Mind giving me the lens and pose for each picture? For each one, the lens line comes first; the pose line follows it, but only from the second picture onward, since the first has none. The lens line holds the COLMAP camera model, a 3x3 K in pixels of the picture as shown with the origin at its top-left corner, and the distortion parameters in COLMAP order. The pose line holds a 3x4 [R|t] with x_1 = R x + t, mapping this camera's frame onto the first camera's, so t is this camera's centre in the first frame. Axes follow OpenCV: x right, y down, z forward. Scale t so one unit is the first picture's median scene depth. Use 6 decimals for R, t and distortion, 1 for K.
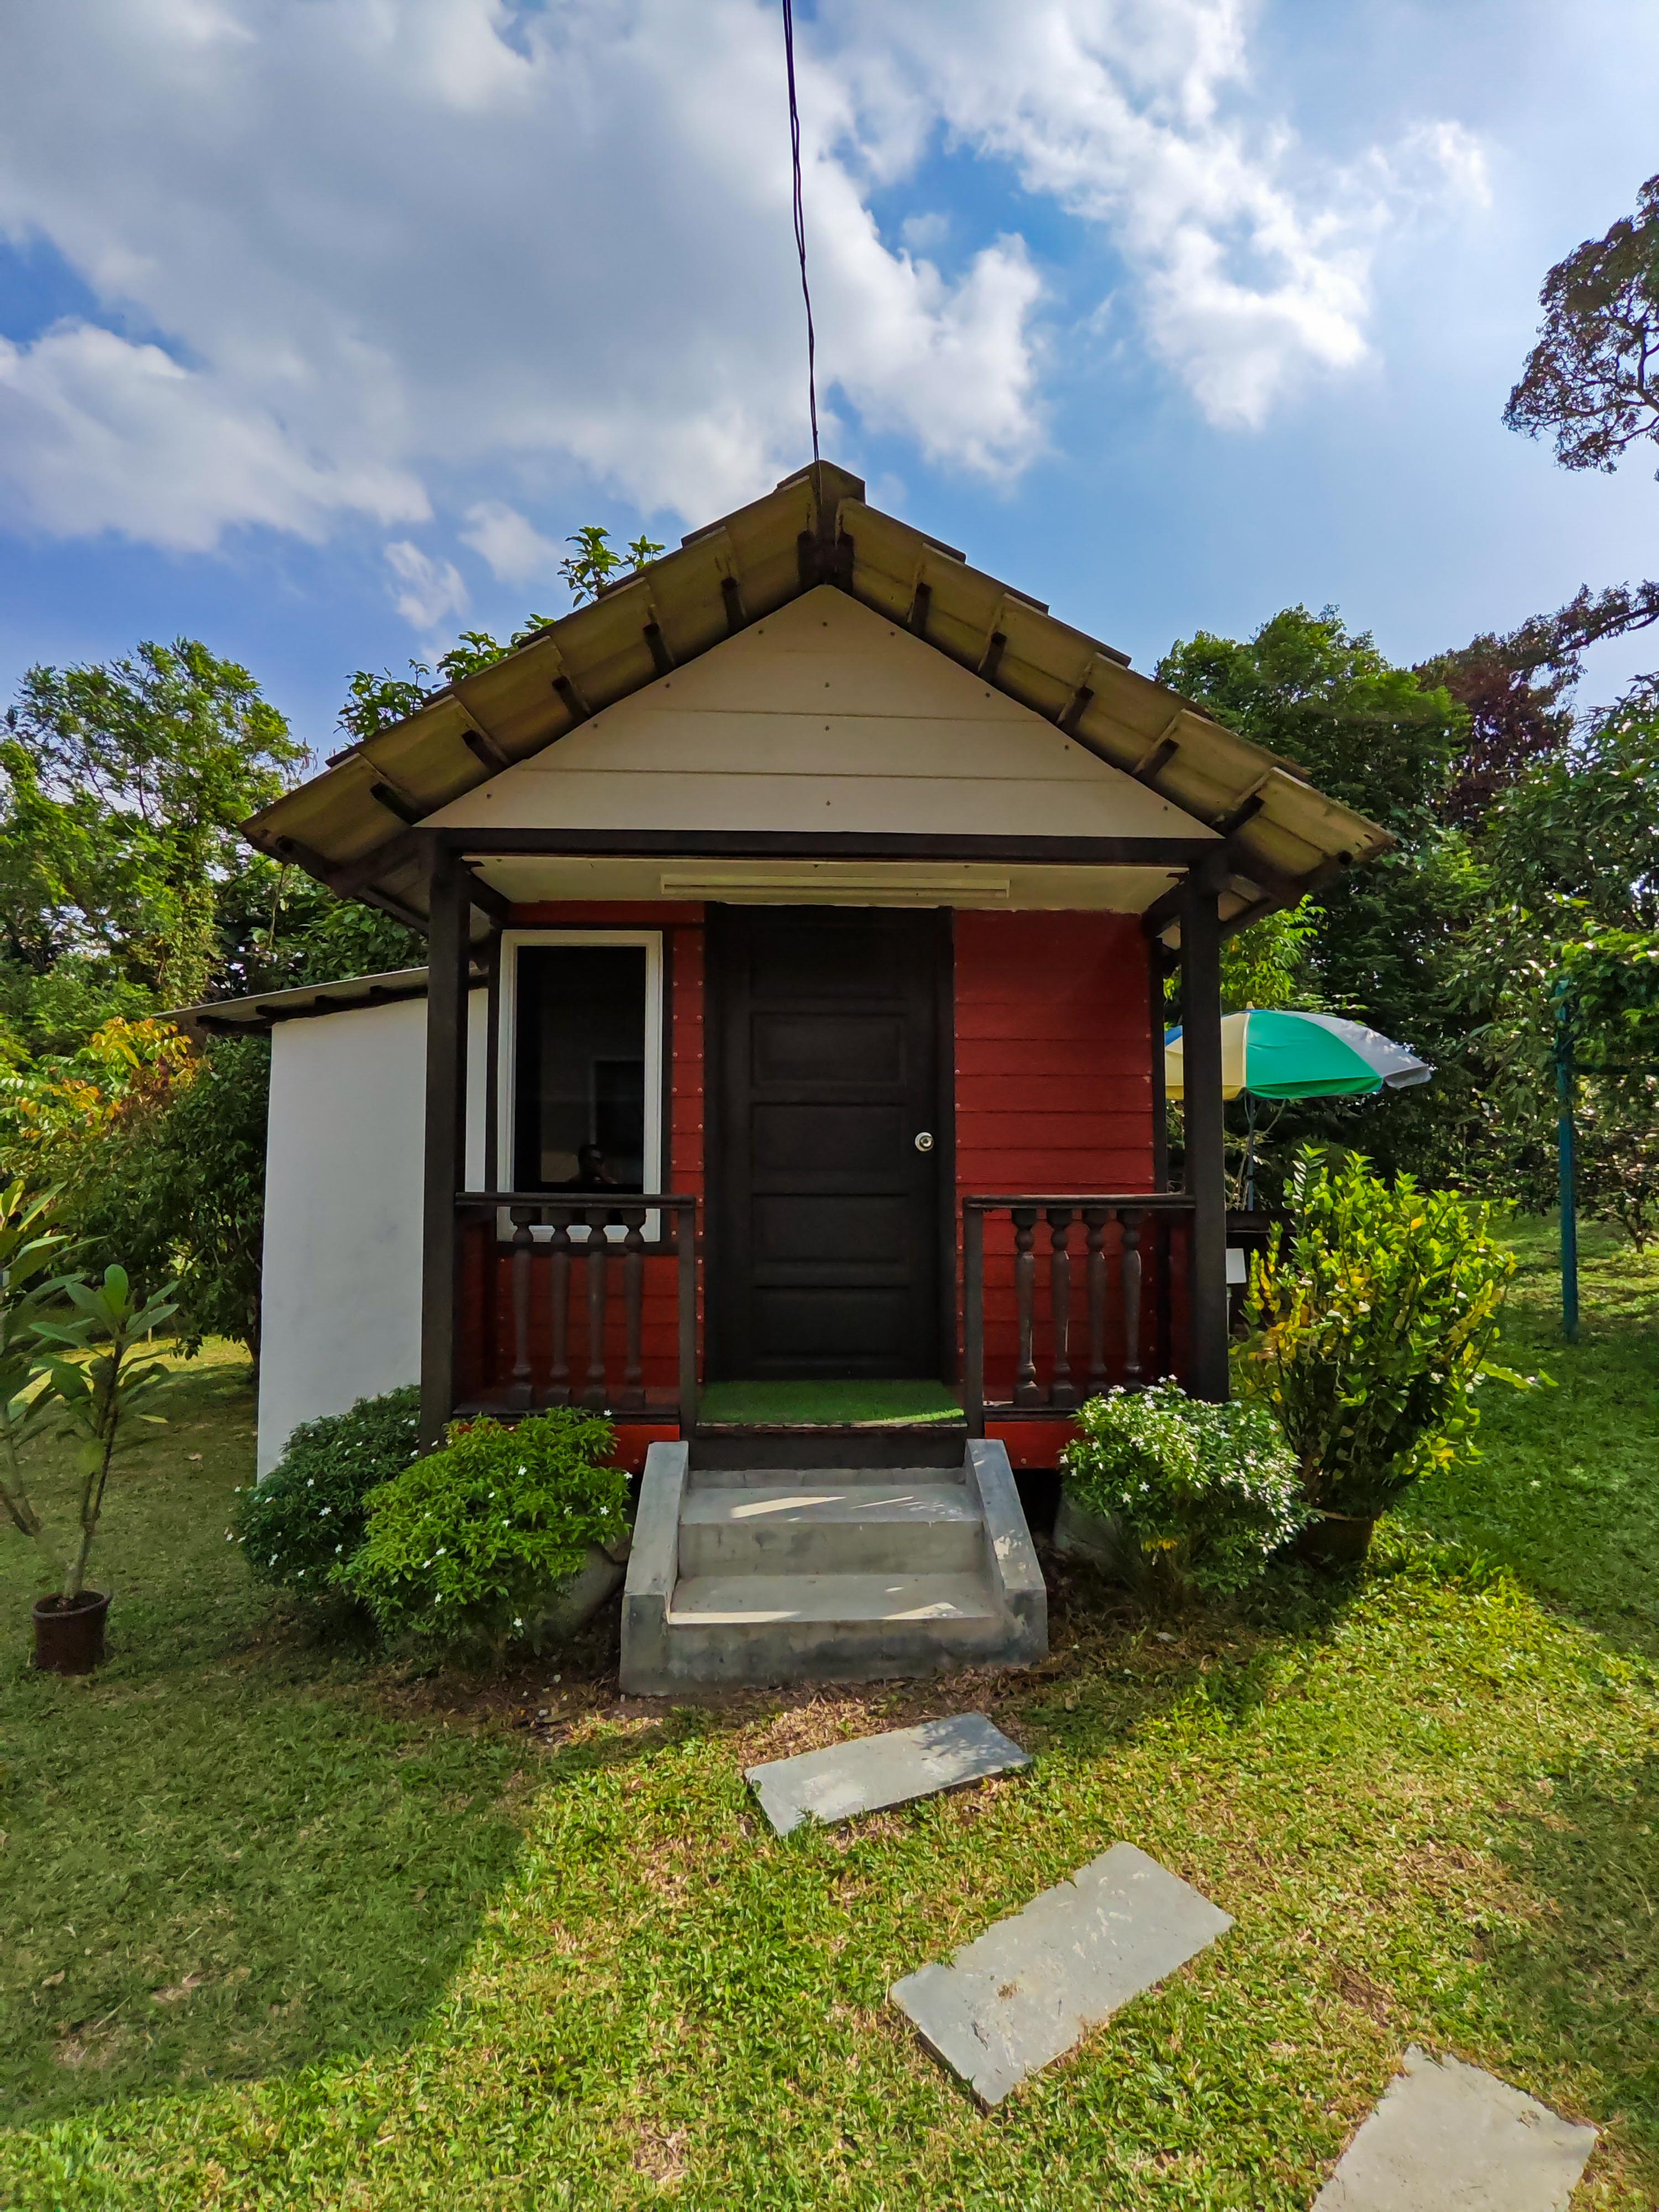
lens RADIAL K [[1092.1, 0, 829.5], [0, 1092.1, 1106.0], [0, 0, 1]] dist [-0.018204, -0.001642]
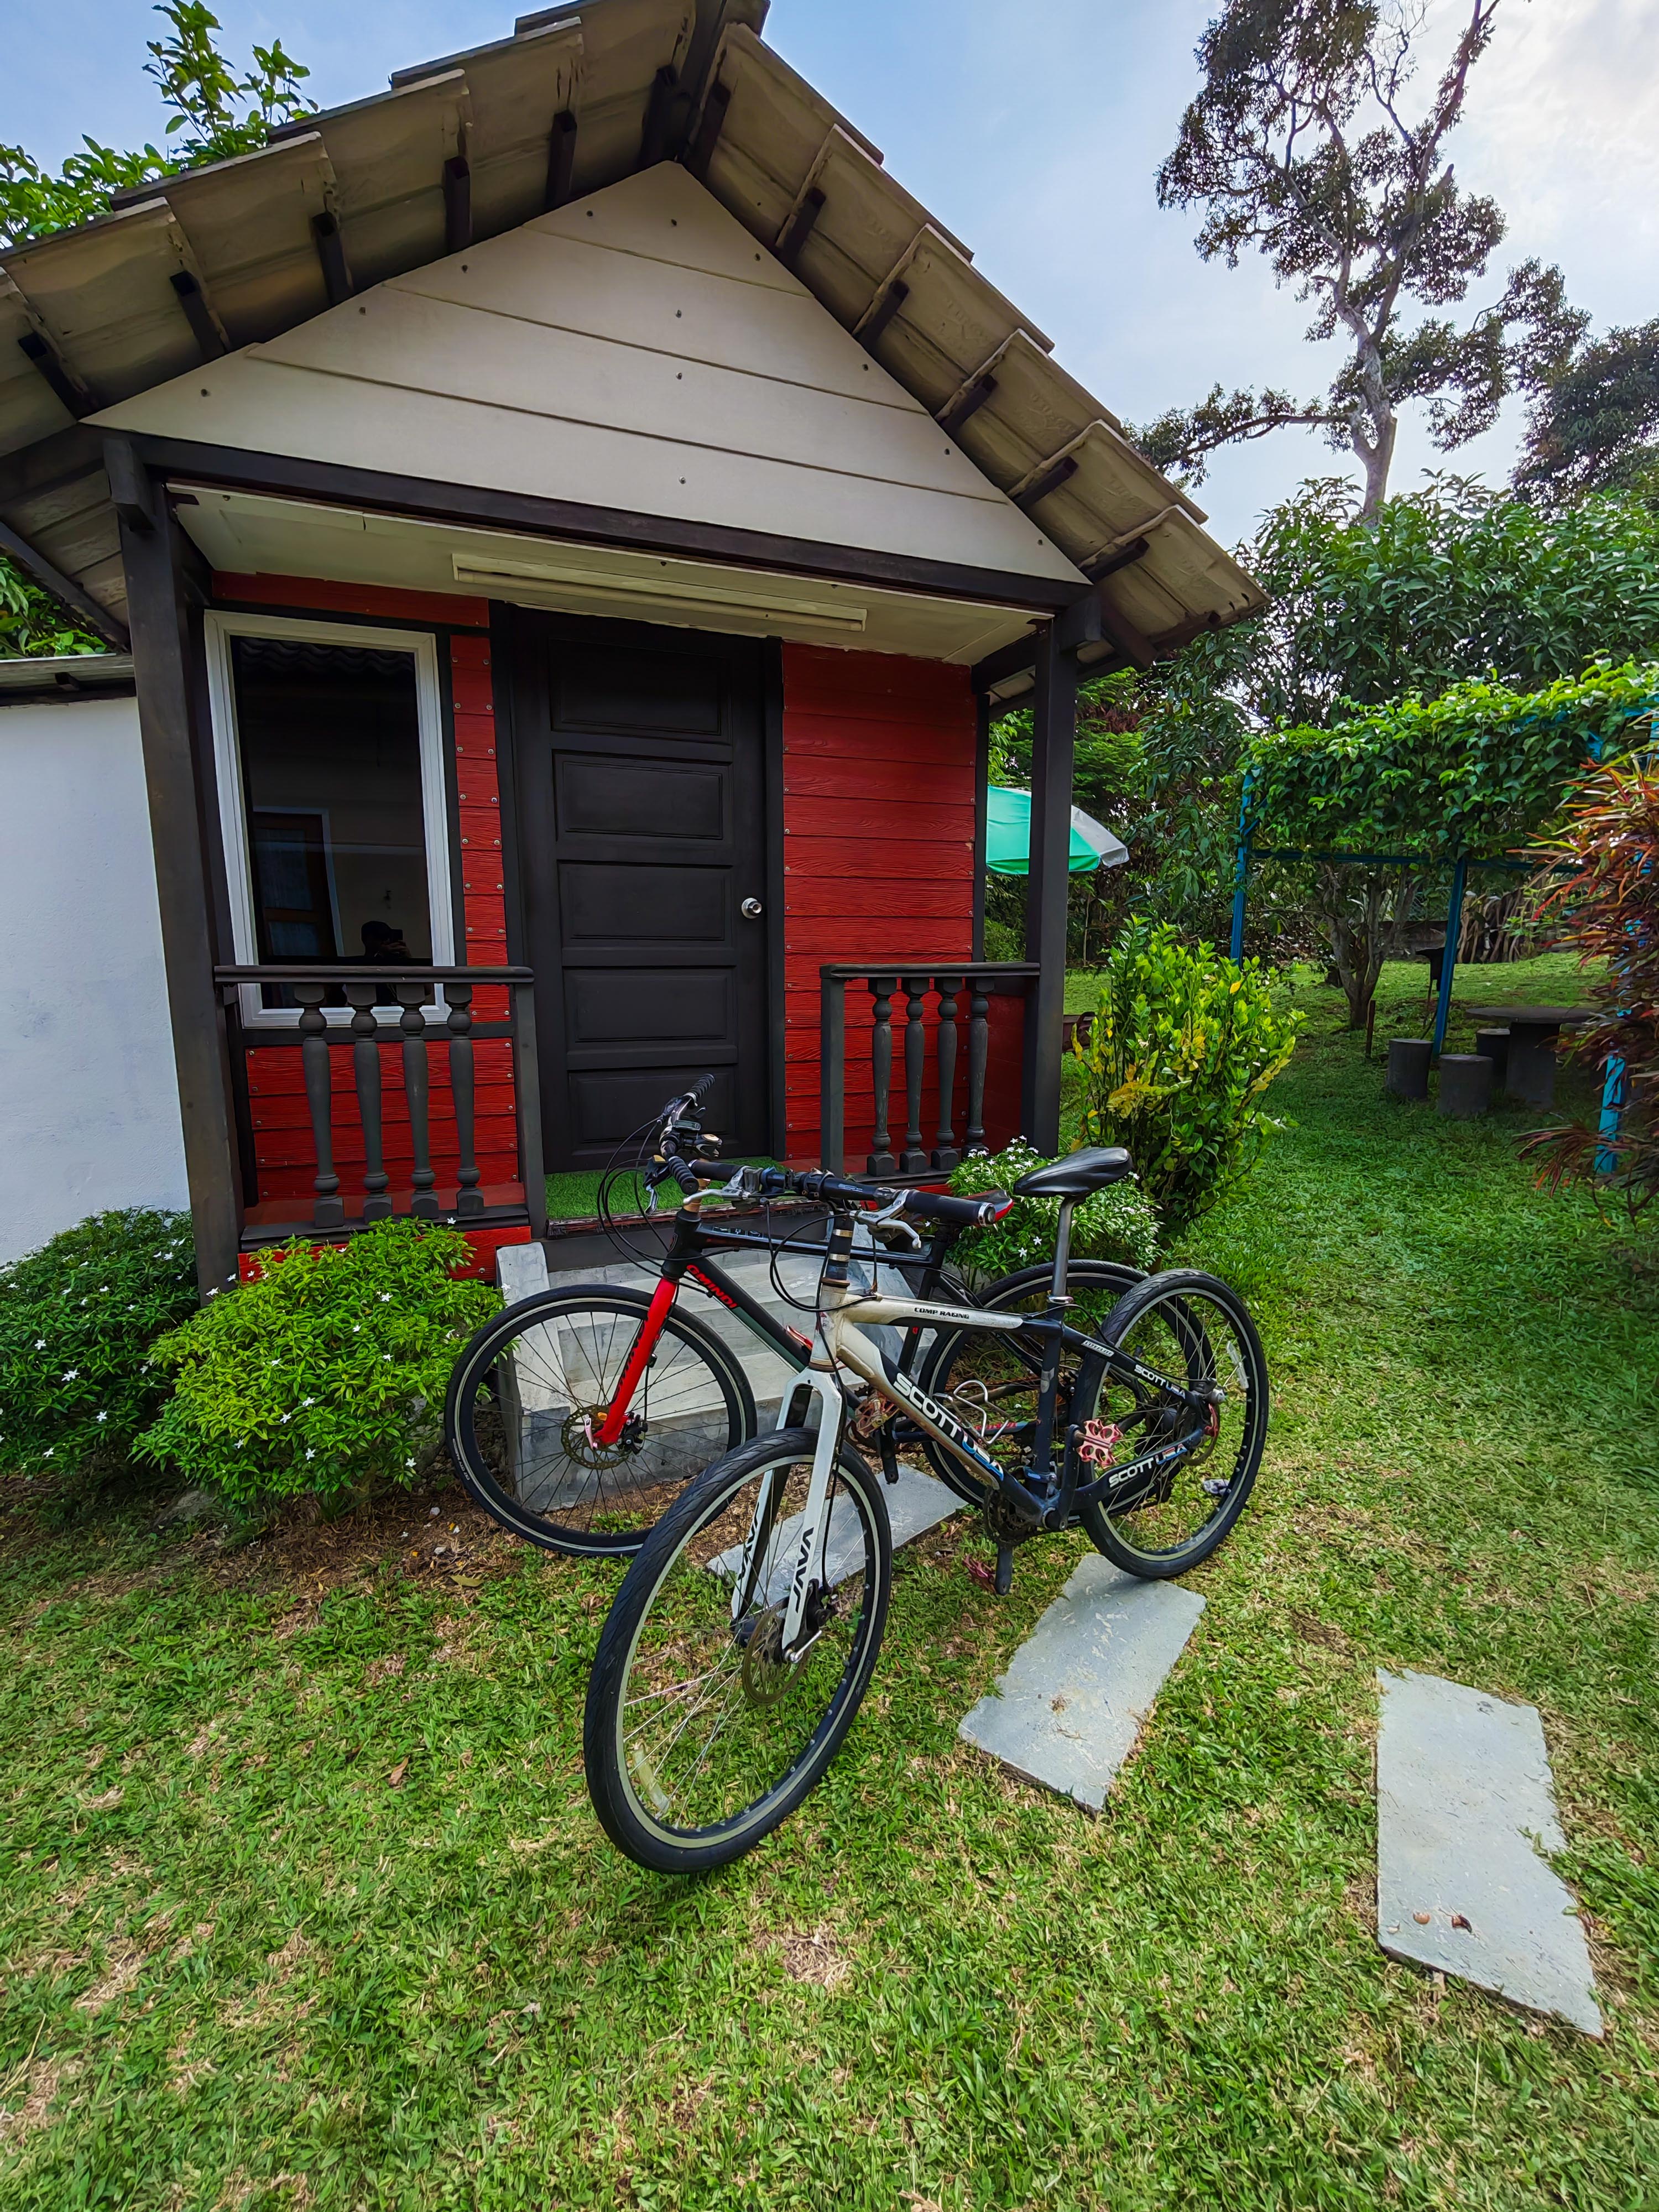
lens RADIAL K [[1060.0, 0, 838.0], [0, 1060.0, 1131.0], [0, 0, 1]] dist [0.000473, 0.002106]
pose [[0.932177, -0.064000, 0.356299, -0.201776], [-0.017421, 0.975176, 0.220743, 0.019434], [-0.361582, -0.211979, 0.907922, 0.130652]]
